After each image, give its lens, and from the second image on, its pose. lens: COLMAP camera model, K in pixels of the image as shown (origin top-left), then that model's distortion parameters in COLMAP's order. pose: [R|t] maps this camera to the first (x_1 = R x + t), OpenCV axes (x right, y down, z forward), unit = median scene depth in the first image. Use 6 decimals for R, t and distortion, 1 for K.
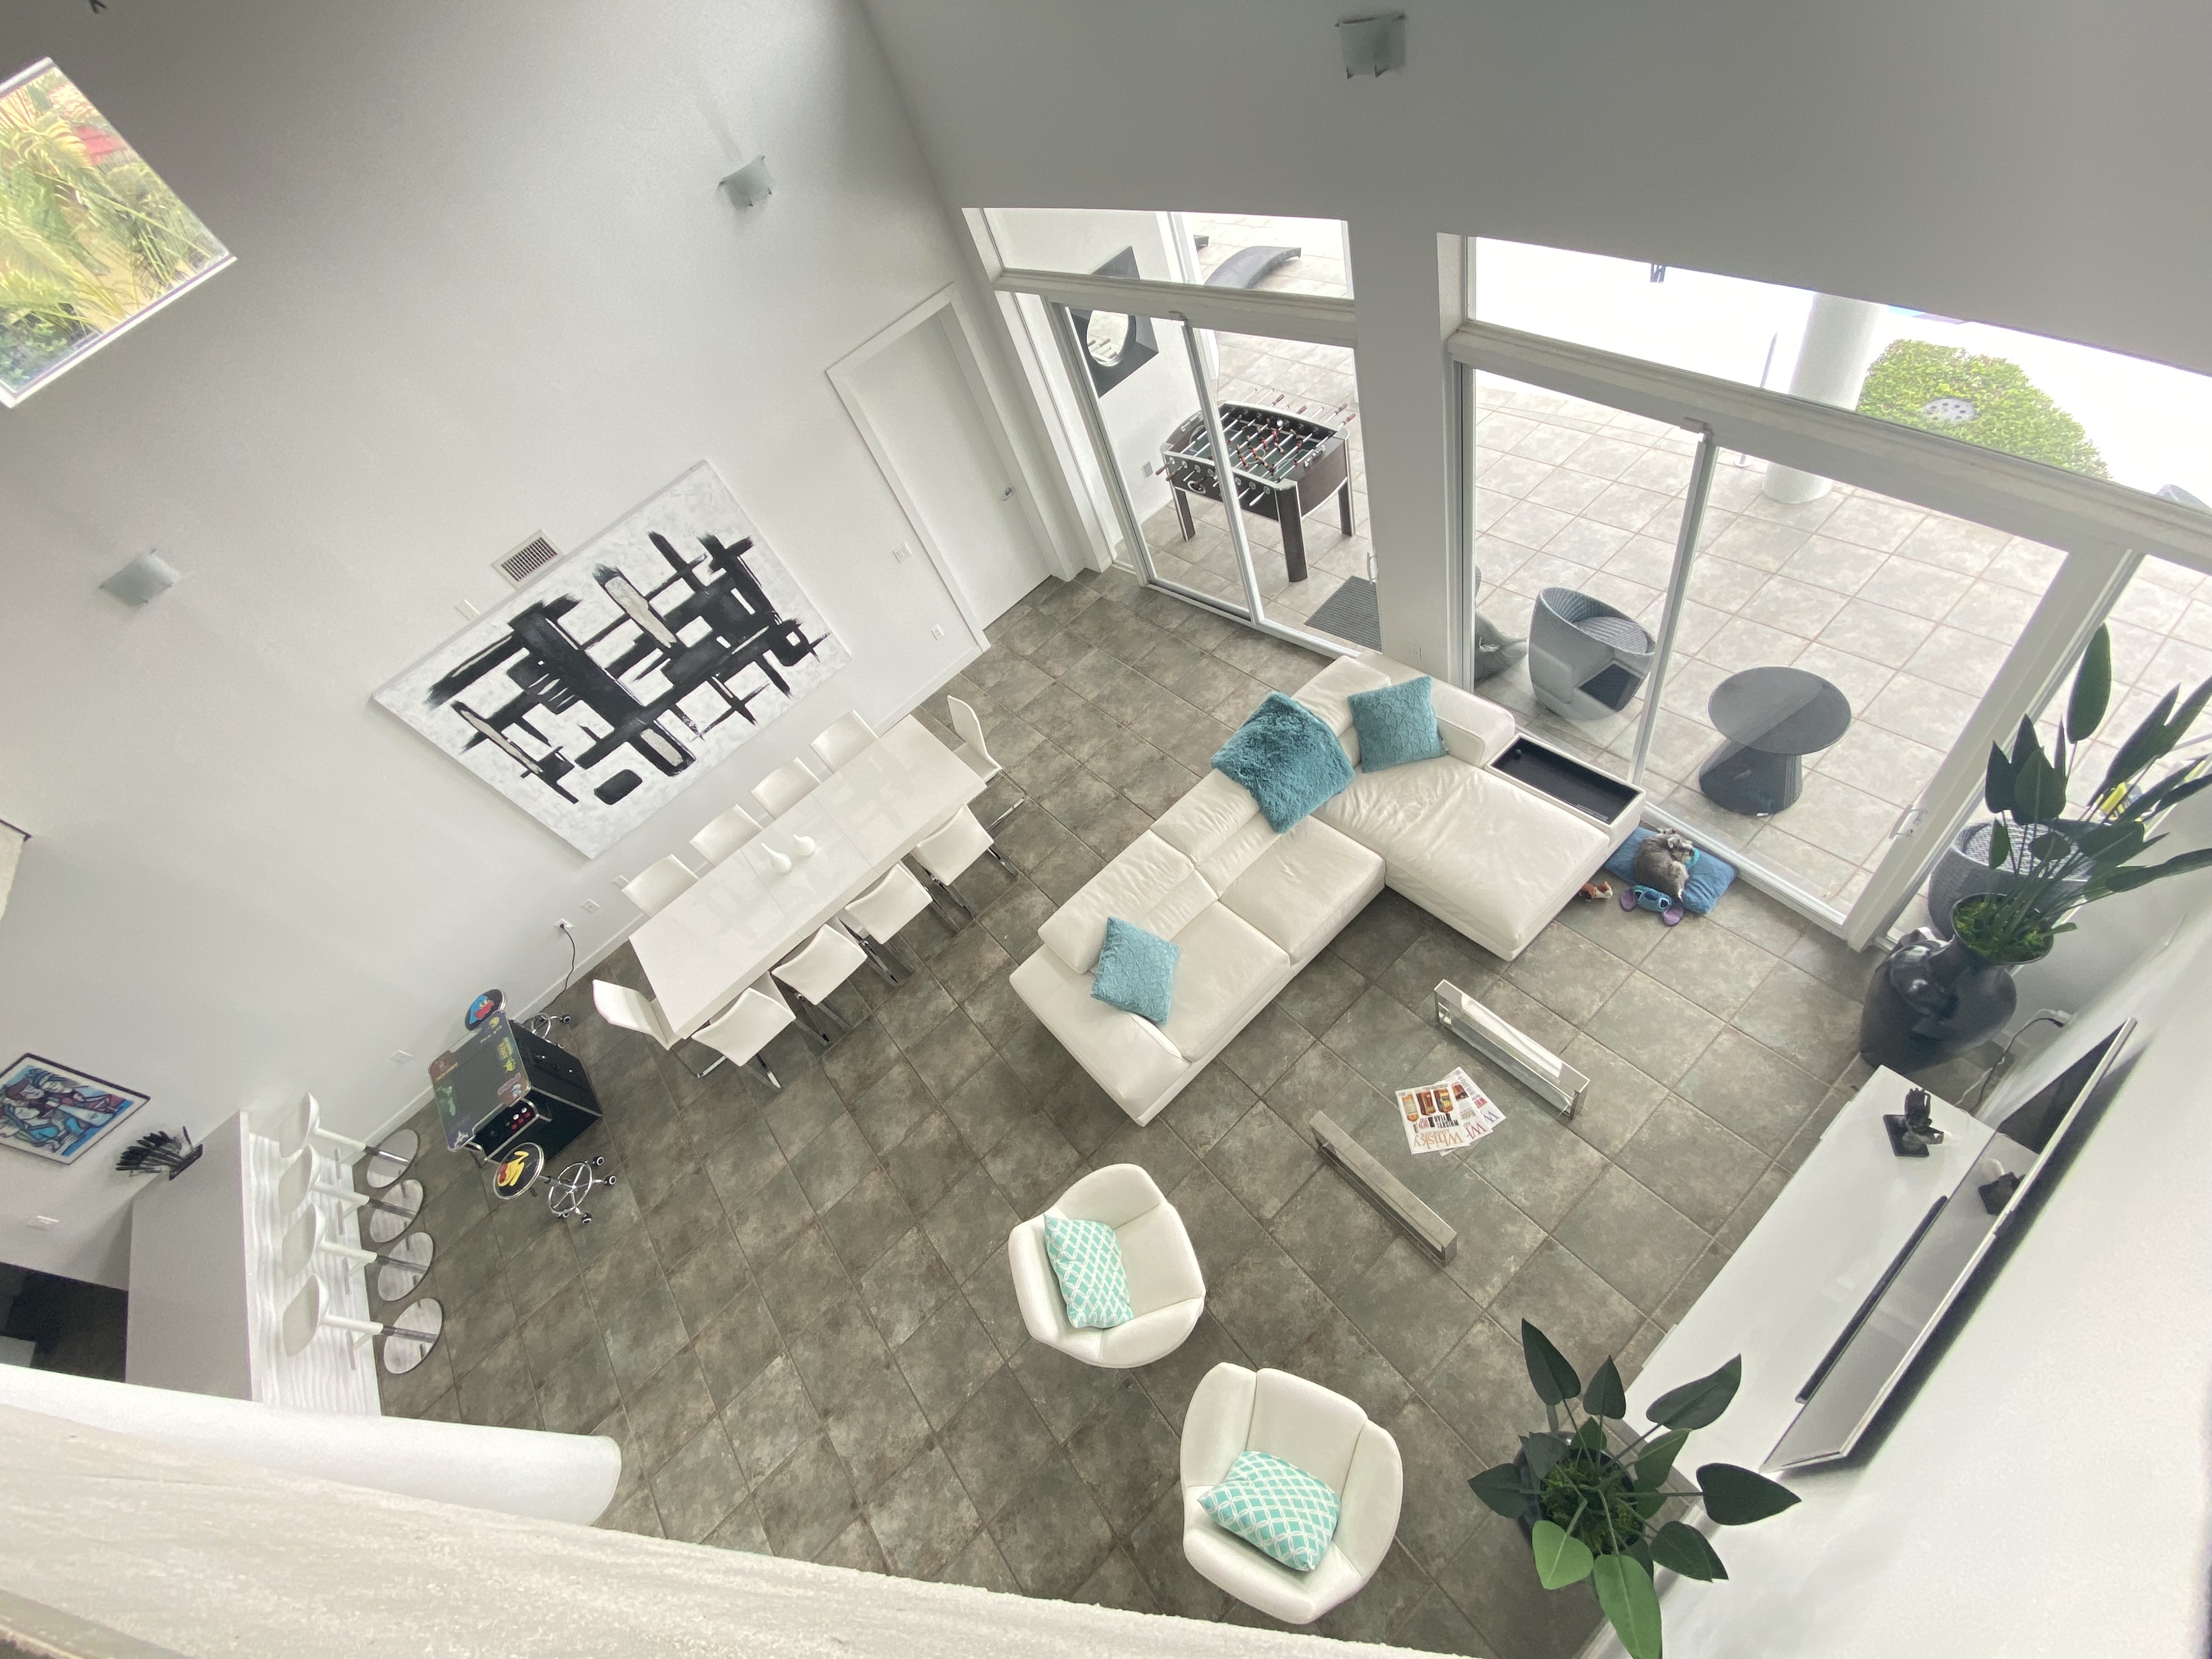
lens RADIAL K [[900.7, 0, 1115.1], [0, 900.7, 818.8], [0, 0, 1]] dist [-0.003110, -0.003136]
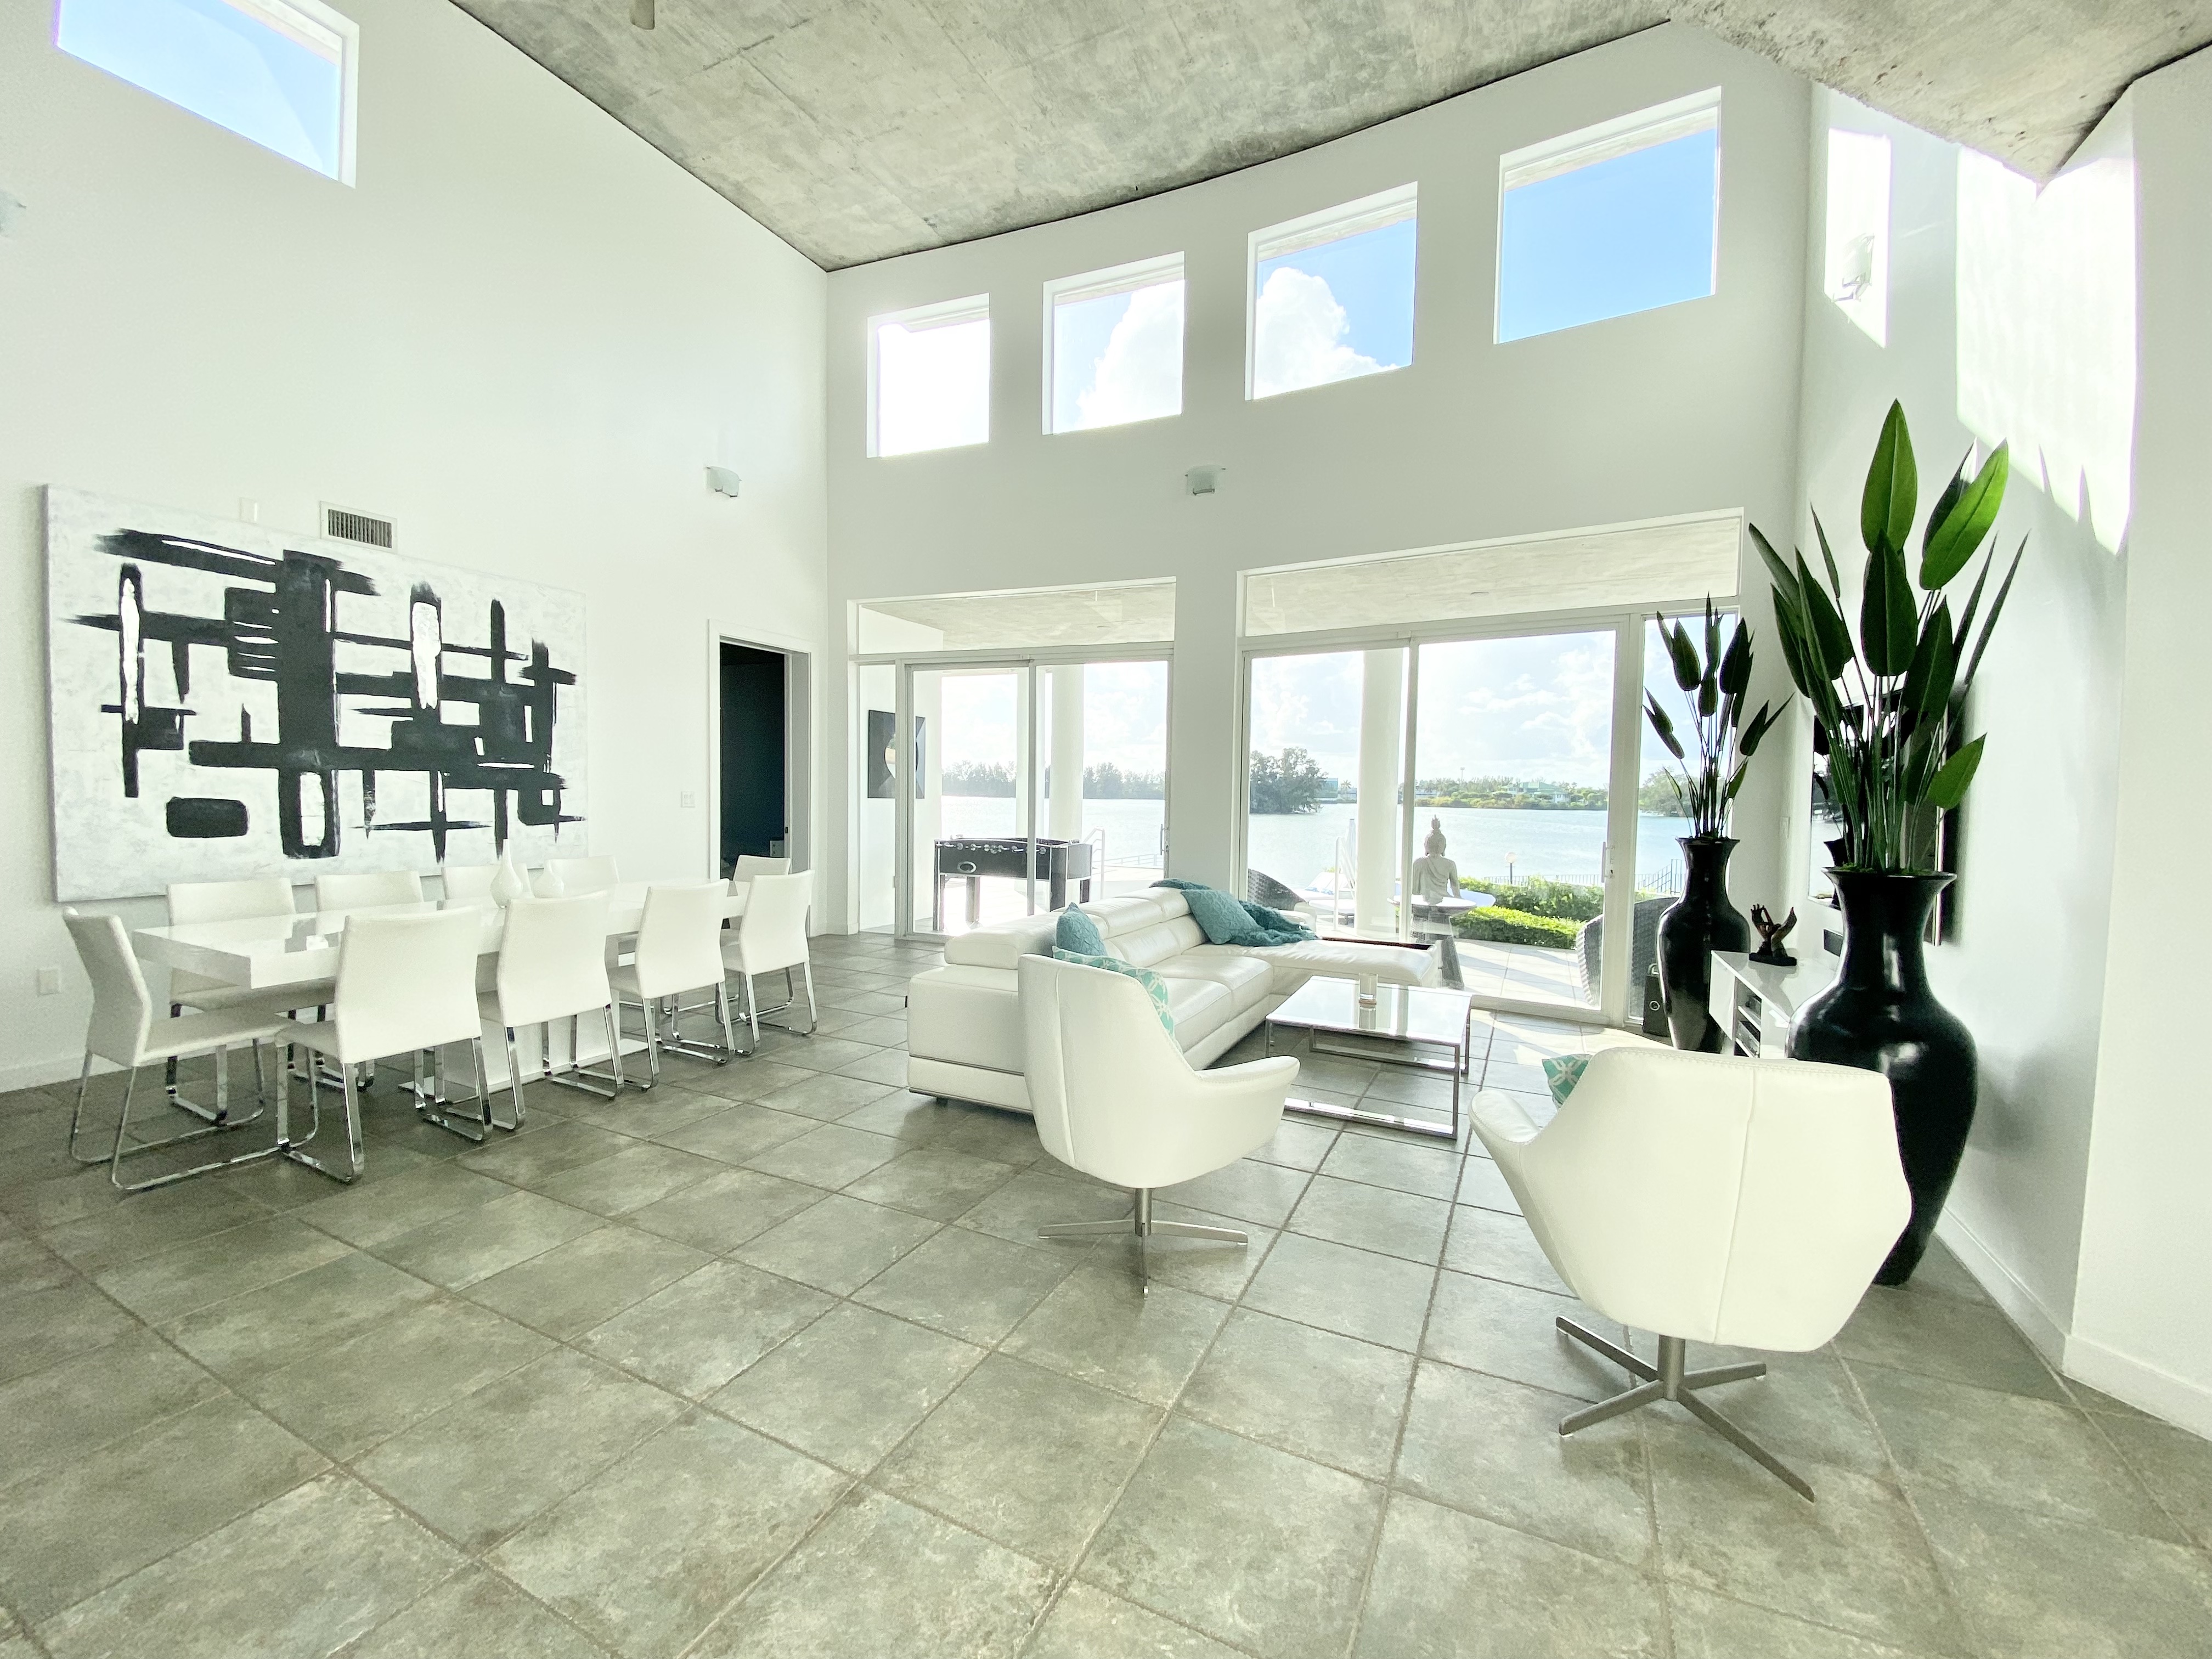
lens RADIAL K [[900.7, 0, 1100.0], [0, 900.7, 826.4], [0, 0, 1]] dist [-0.003110, -0.003136]
pose [[0.870437, 0.302989, 0.387990, -0.253596], [0.125628, 0.625336, -0.770177, 0.596629], [-0.475979, 0.719134, 0.506252, 0.388585]]
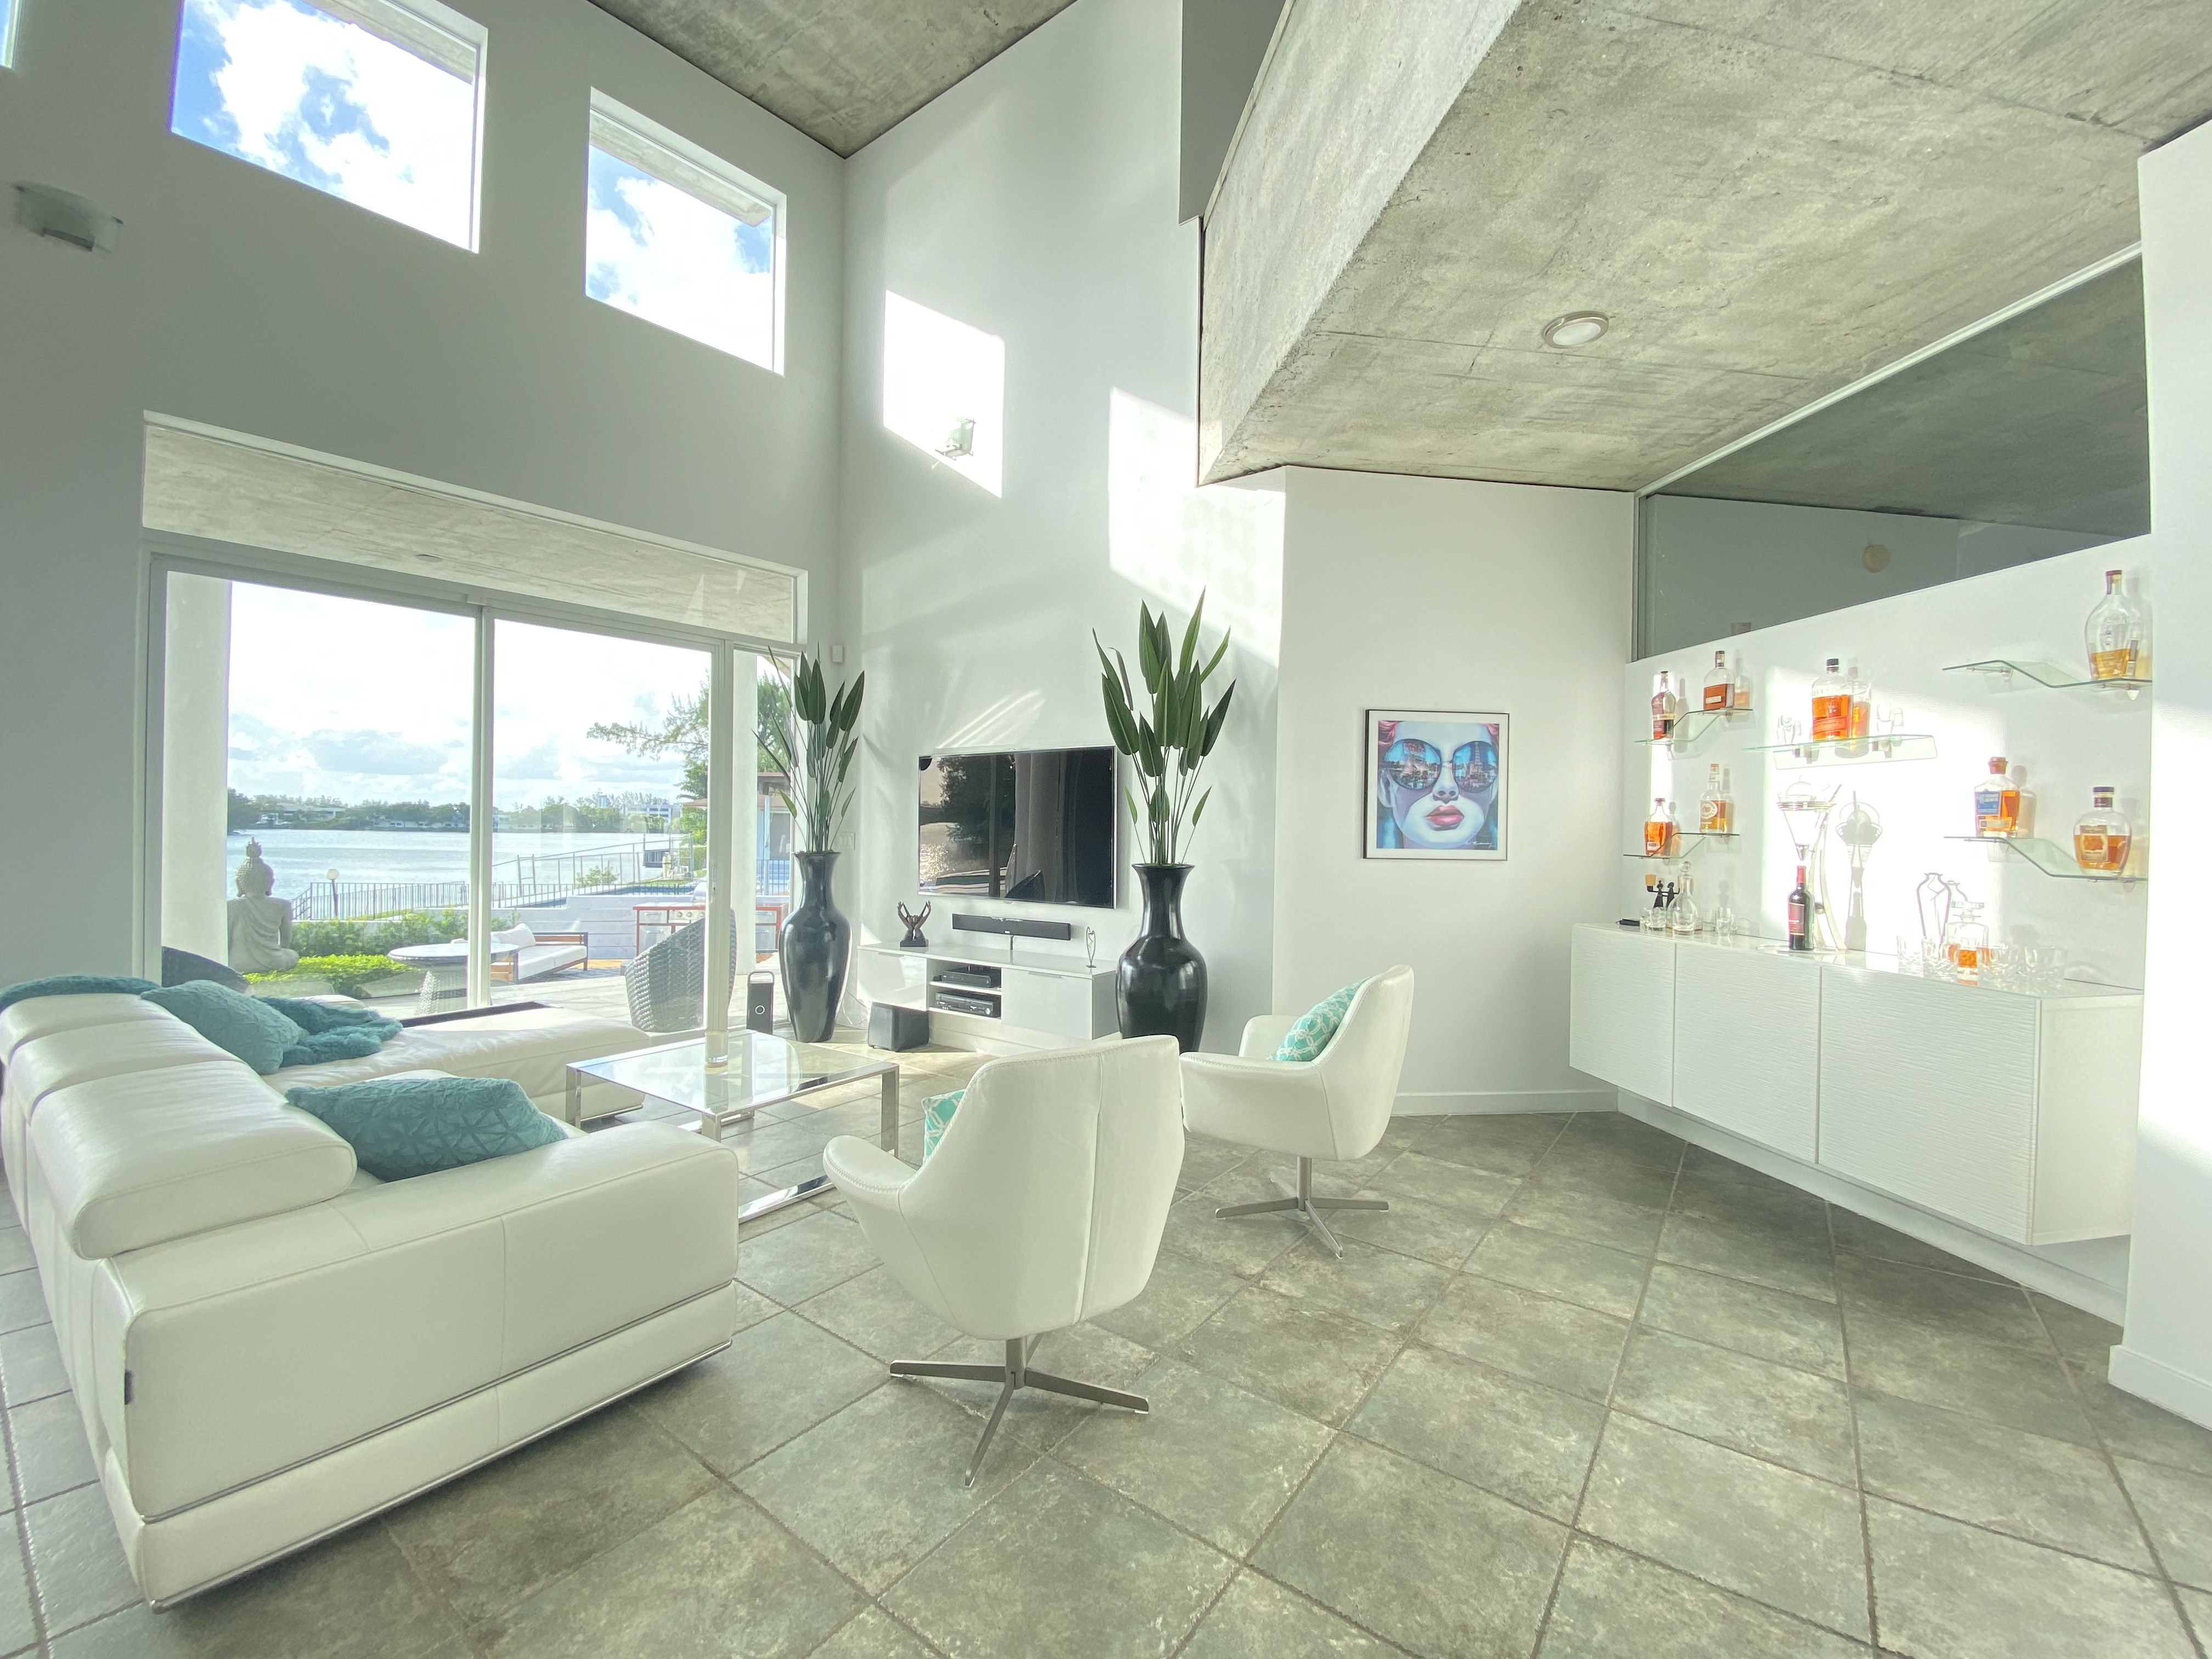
lens RADIAL K [[900.7, 0, 1099.7], [0, 900.7, 826.1], [0, 0, 1]] dist [-0.003110, -0.003136]
pose [[-0.214121, 0.302082, 0.928924, -0.396806], [0.796534, 0.604454, -0.012961, 0.281021], [-0.565407, 0.737144, -0.370045, 0.701190]]
